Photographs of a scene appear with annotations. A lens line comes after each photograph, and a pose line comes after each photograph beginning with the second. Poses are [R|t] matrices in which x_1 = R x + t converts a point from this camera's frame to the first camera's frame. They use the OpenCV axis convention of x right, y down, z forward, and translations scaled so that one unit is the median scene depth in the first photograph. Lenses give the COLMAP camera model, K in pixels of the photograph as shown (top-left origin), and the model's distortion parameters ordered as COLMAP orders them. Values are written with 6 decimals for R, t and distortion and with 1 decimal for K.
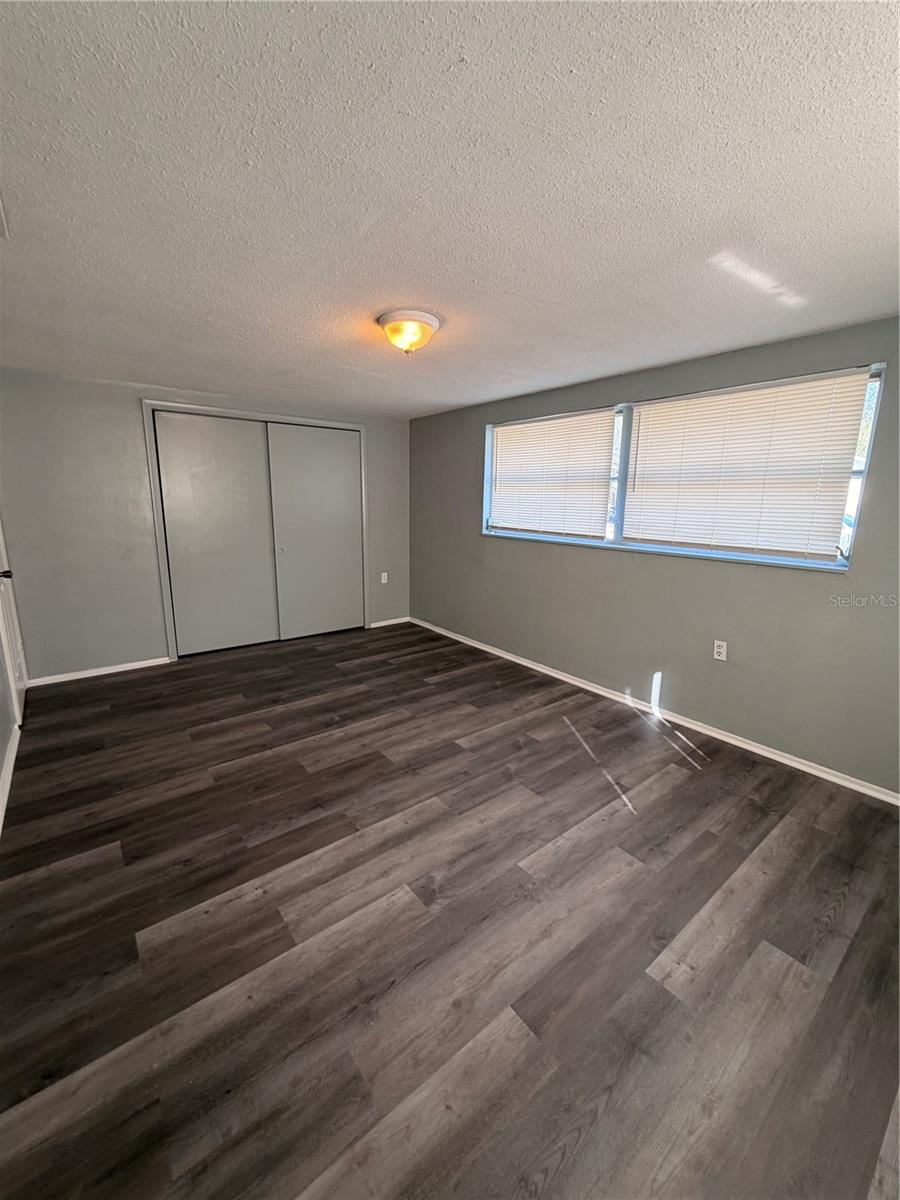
lens RADIAL K [[477.9, 0, 446.6], [0, 477.9, 599.7], [0, 0, 1]] dist [-0.001334, 0.000422]
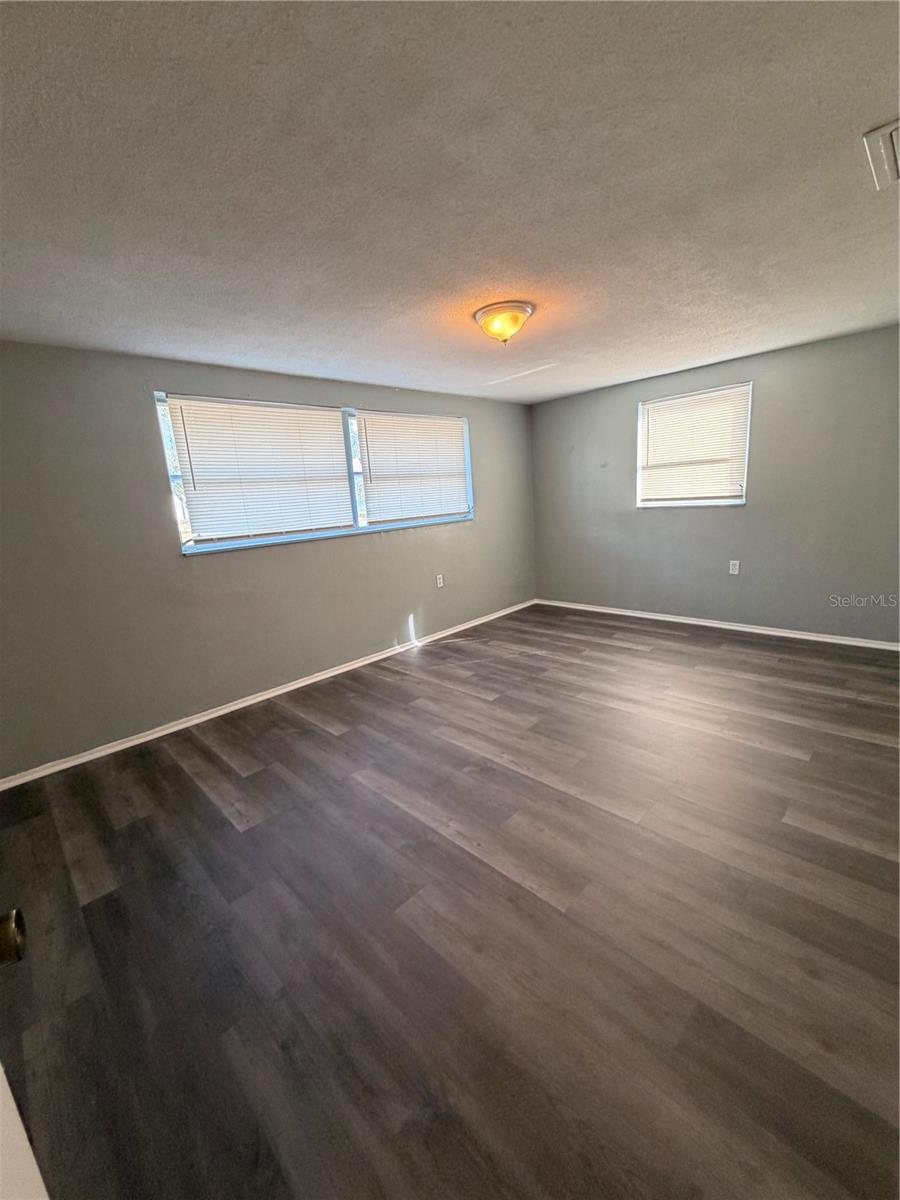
lens RADIAL K [[477.9, 0, 446.9], [0, 477.9, 598.8], [0, 0, 1]] dist [-0.001334, 0.000422]
pose [[-0.119288, -0.216581, 0.968949, -0.900937], [0.273591, 0.930964, 0.241772, -0.199090], [-0.954420, 0.293936, -0.051799, 0.980835]]
